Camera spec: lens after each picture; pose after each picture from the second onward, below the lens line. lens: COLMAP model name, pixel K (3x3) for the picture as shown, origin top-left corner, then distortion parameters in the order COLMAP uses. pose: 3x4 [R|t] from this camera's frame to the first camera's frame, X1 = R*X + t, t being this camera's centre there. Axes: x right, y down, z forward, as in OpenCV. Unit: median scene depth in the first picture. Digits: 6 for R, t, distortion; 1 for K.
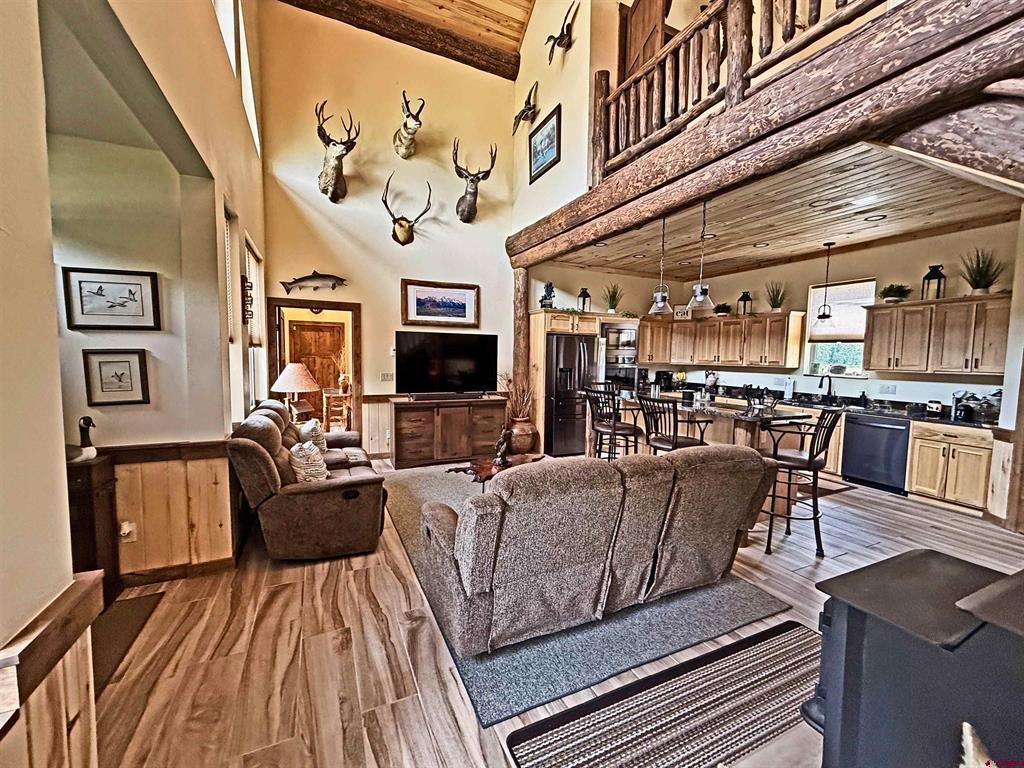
lens RADIAL K [[408.7, 0, 508.8], [0, 408.7, 385.2], [0, 0, 1]] dist [-0.001511, 0.000646]
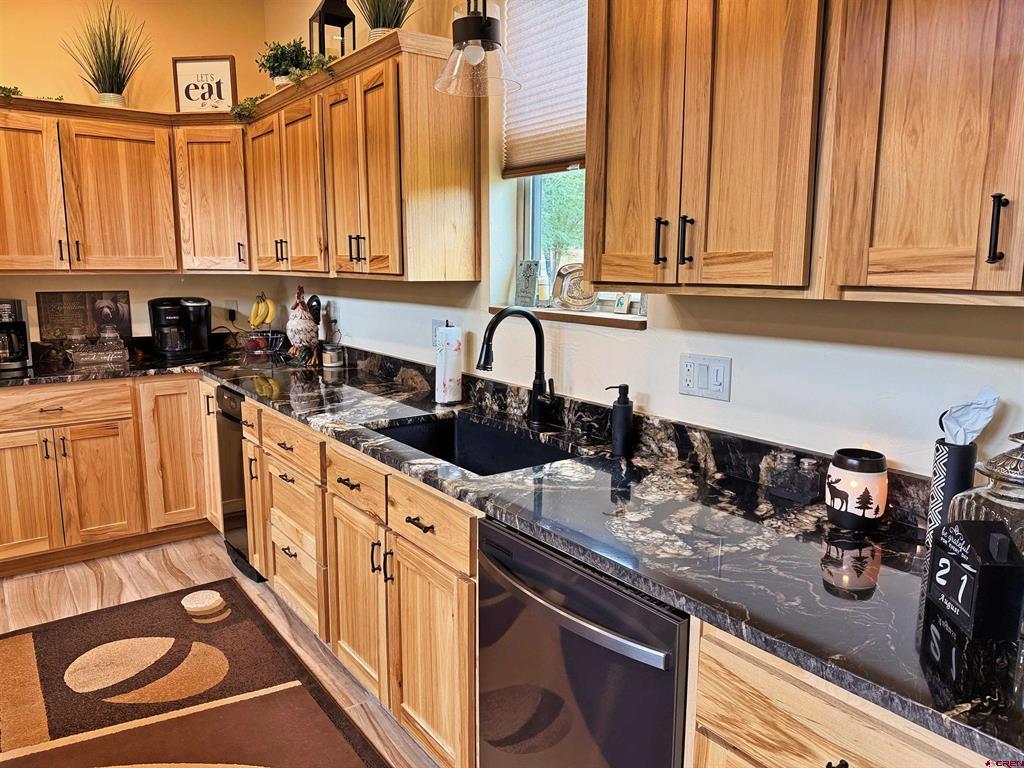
lens RADIAL K [[717.7, 0, 513.6], [0, 717.7, 384.1], [0, 0, 1]] dist [0.062900, -0.081344]
pose [[0.977865, -0.045213, 0.204295, 0.652890], [0.026536, 0.995288, 0.093257, -0.019970], [-0.207549, -0.085771, 0.974457, 0.567897]]
